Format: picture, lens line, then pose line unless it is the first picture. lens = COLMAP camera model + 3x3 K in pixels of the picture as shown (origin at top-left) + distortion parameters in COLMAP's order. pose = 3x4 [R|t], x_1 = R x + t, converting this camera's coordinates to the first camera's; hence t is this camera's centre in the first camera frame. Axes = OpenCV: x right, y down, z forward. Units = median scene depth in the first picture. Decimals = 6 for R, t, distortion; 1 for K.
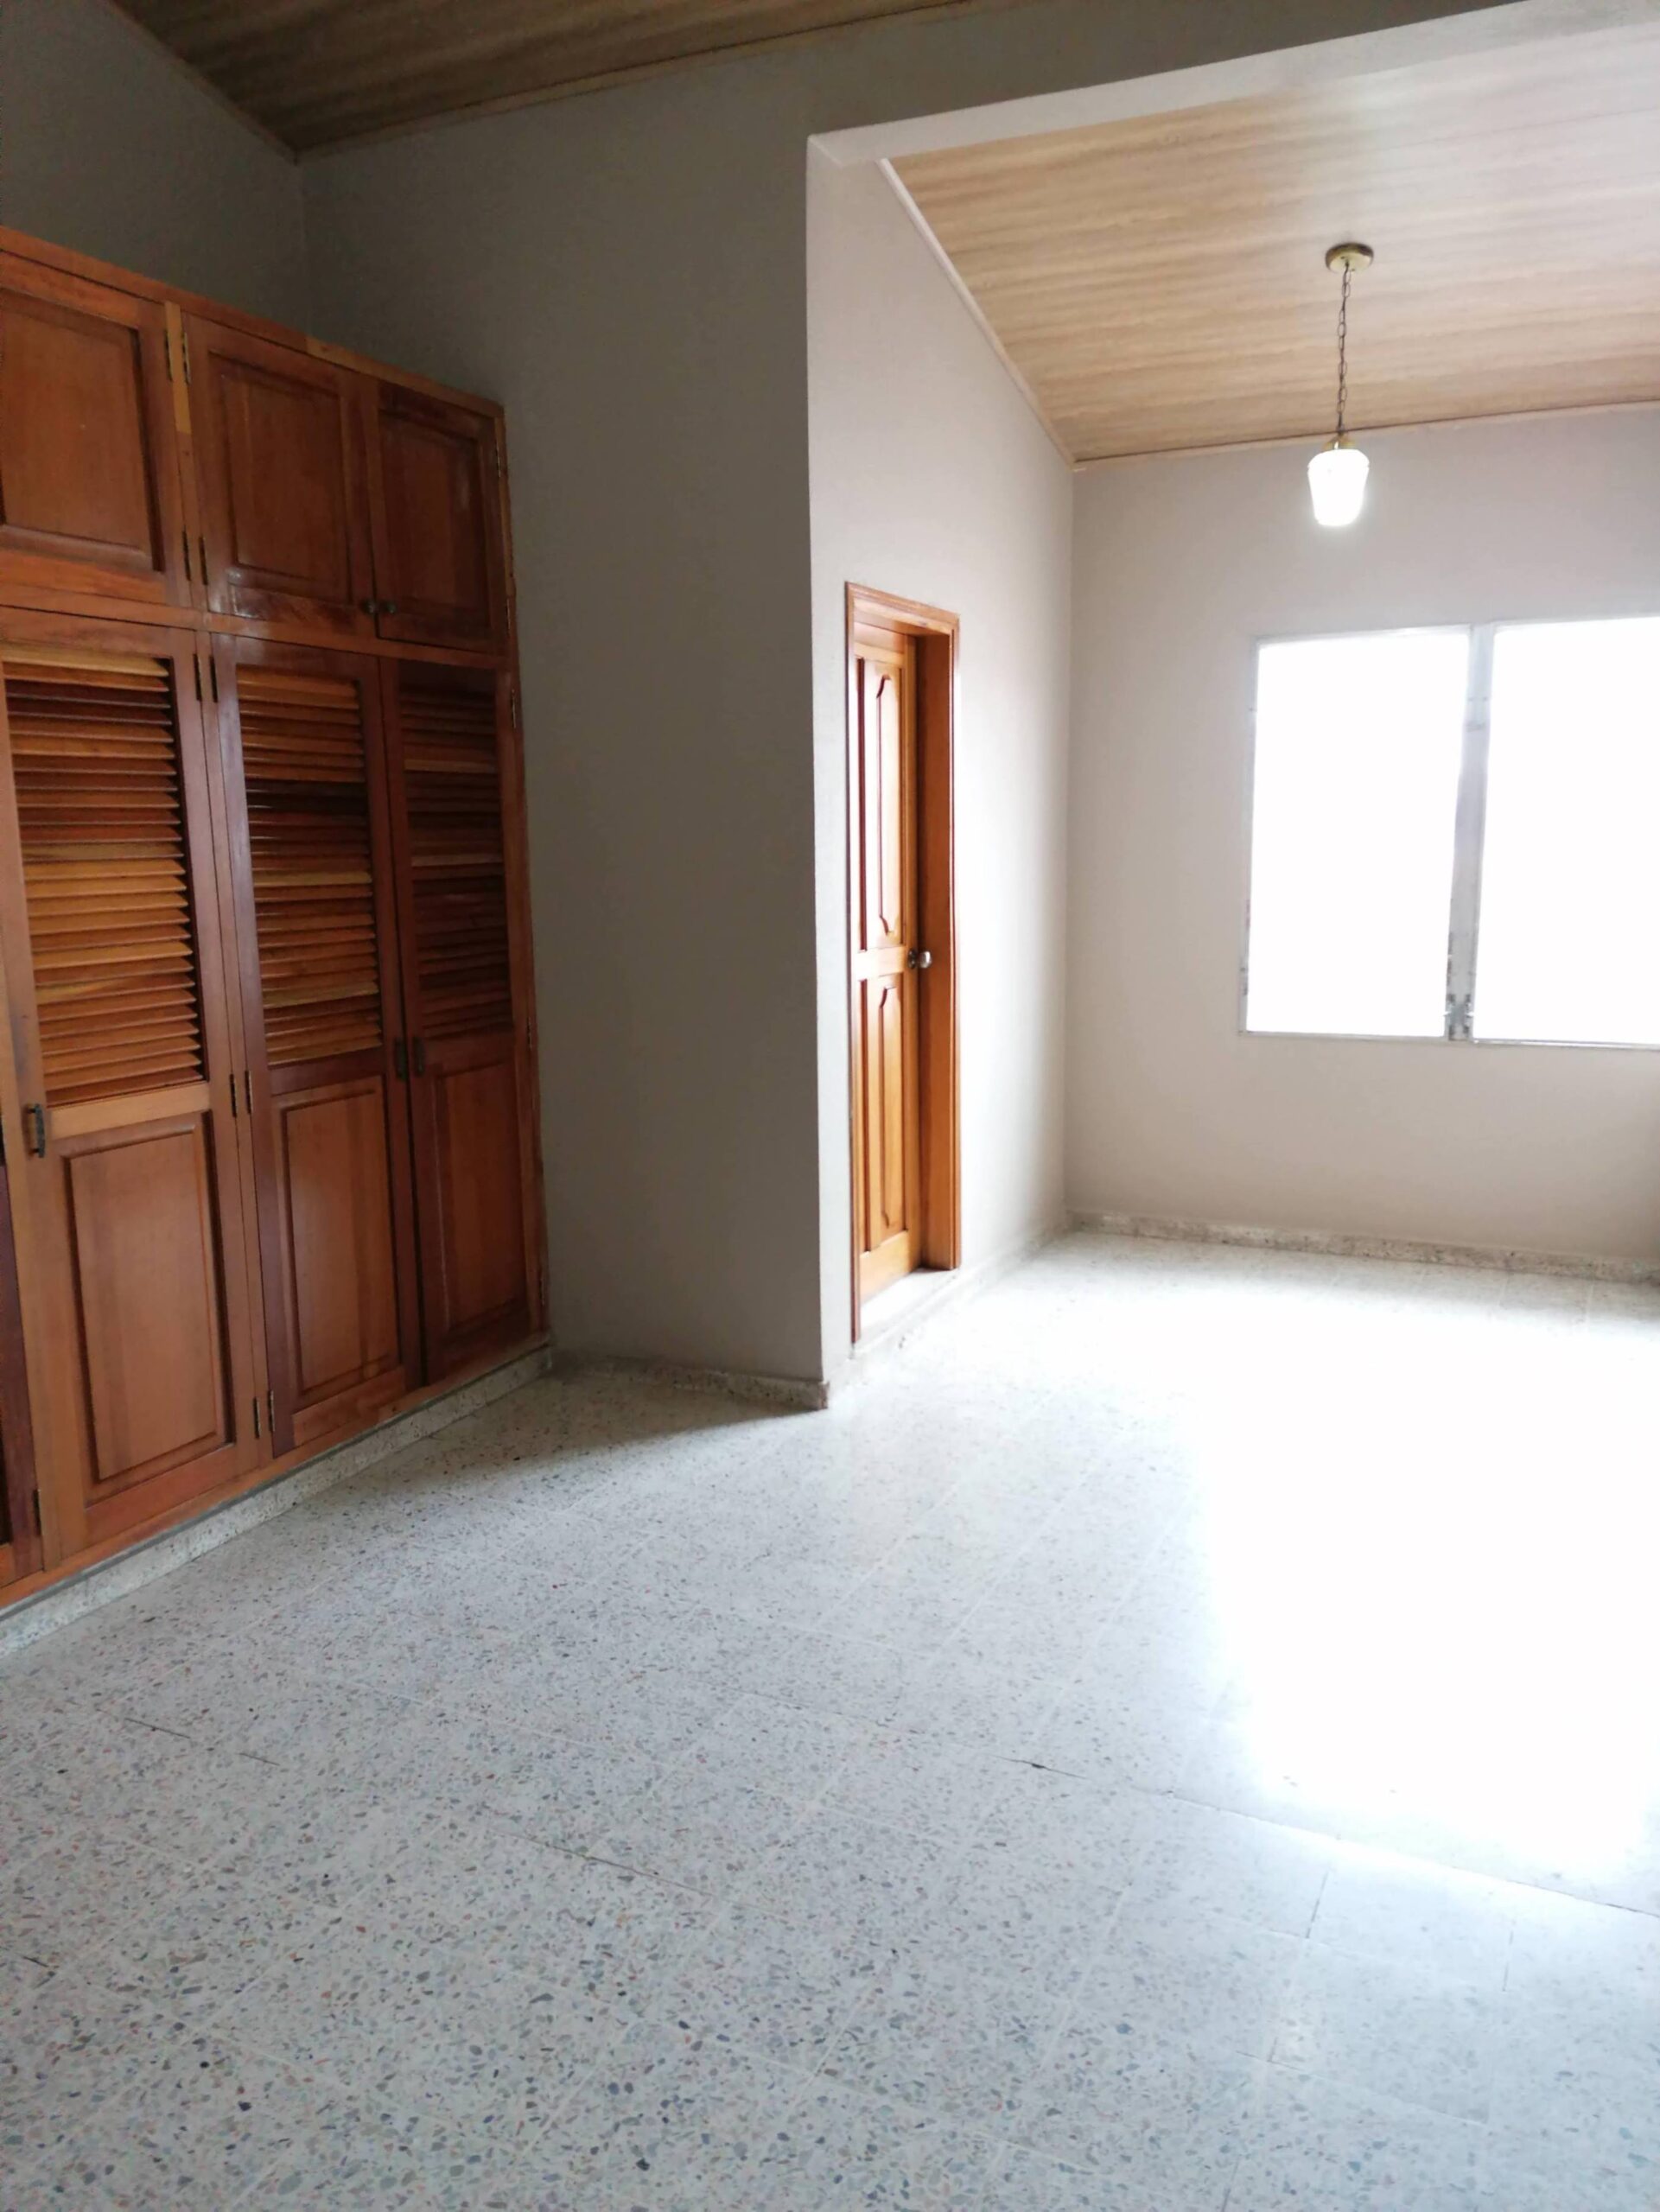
lens RADIAL K [[1690.4, 0, 842.8], [0, 1690.4, 1104.6], [0, 0, 1]] dist [0.013414, -0.012246]
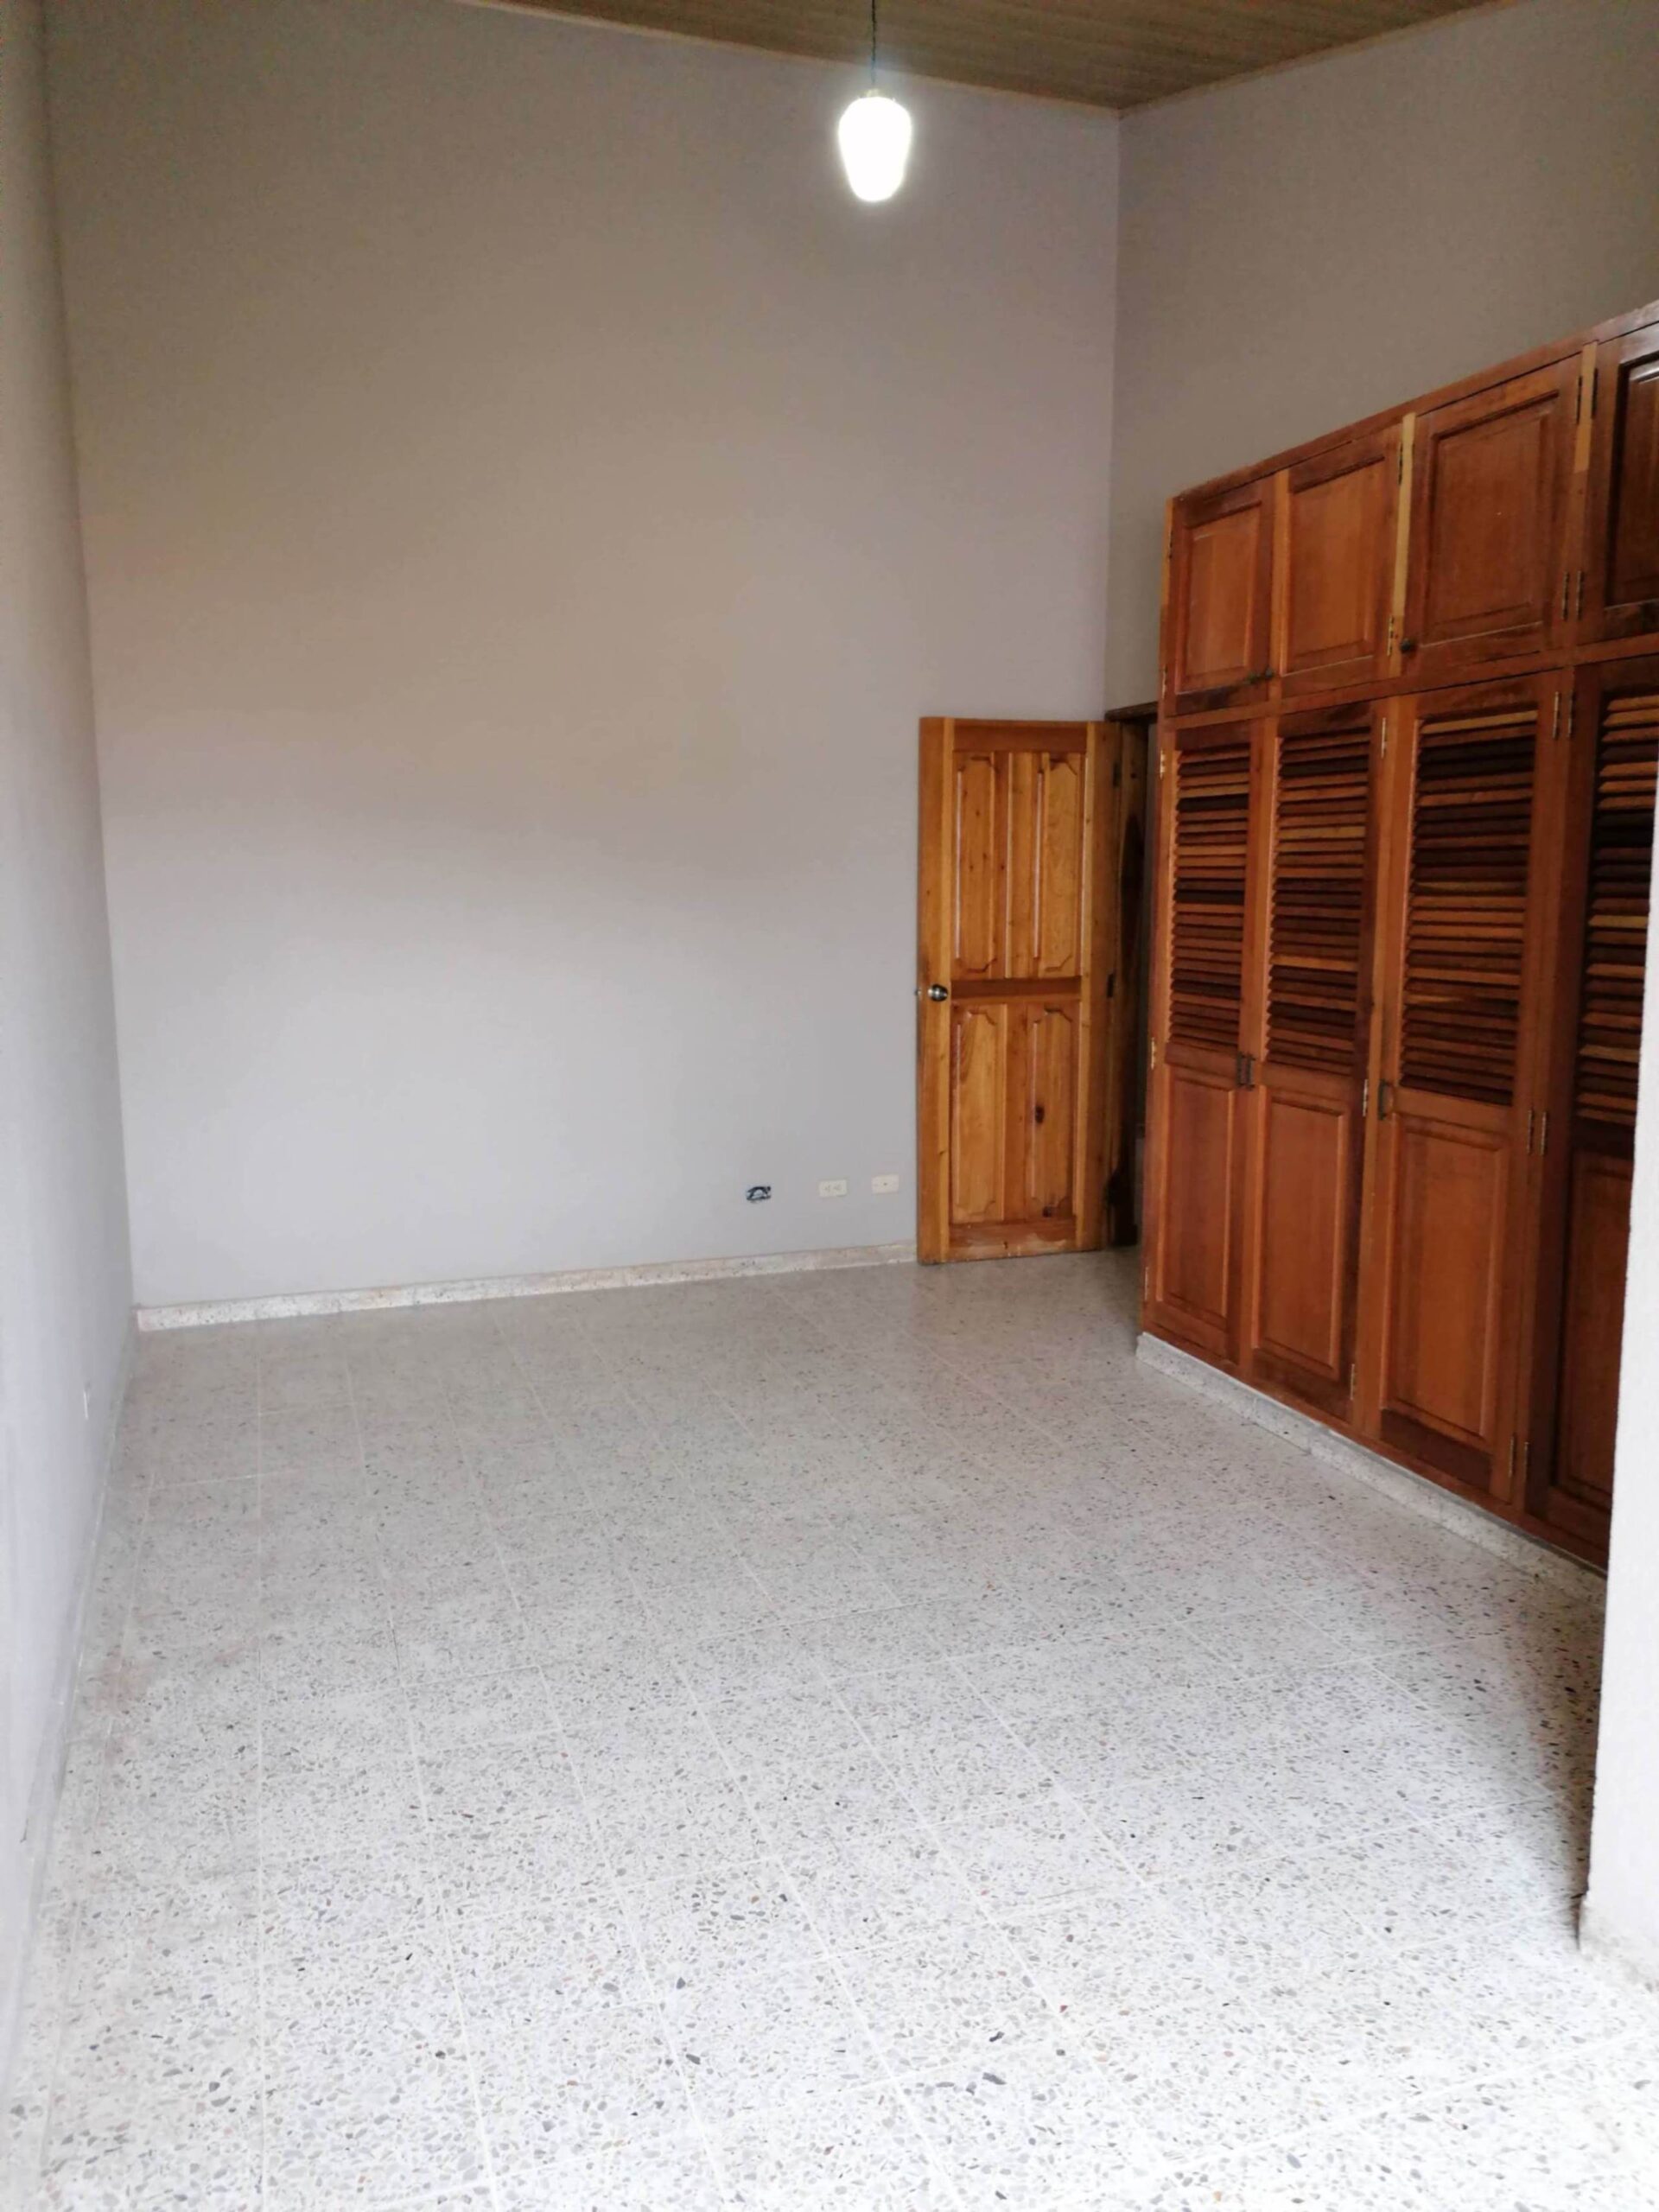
lens RADIAL K [[1690.3, 0, 839.4], [0, 1690.3, 1112.2], [0, 0, 1]] dist [0.013414, -0.012246]
pose [[-0.725480, 0.112927, -0.678915, 0.694984], [-0.099678, 0.958806, 0.265998, -0.274181], [0.680987, 0.260650, -0.684338, 1.590027]]
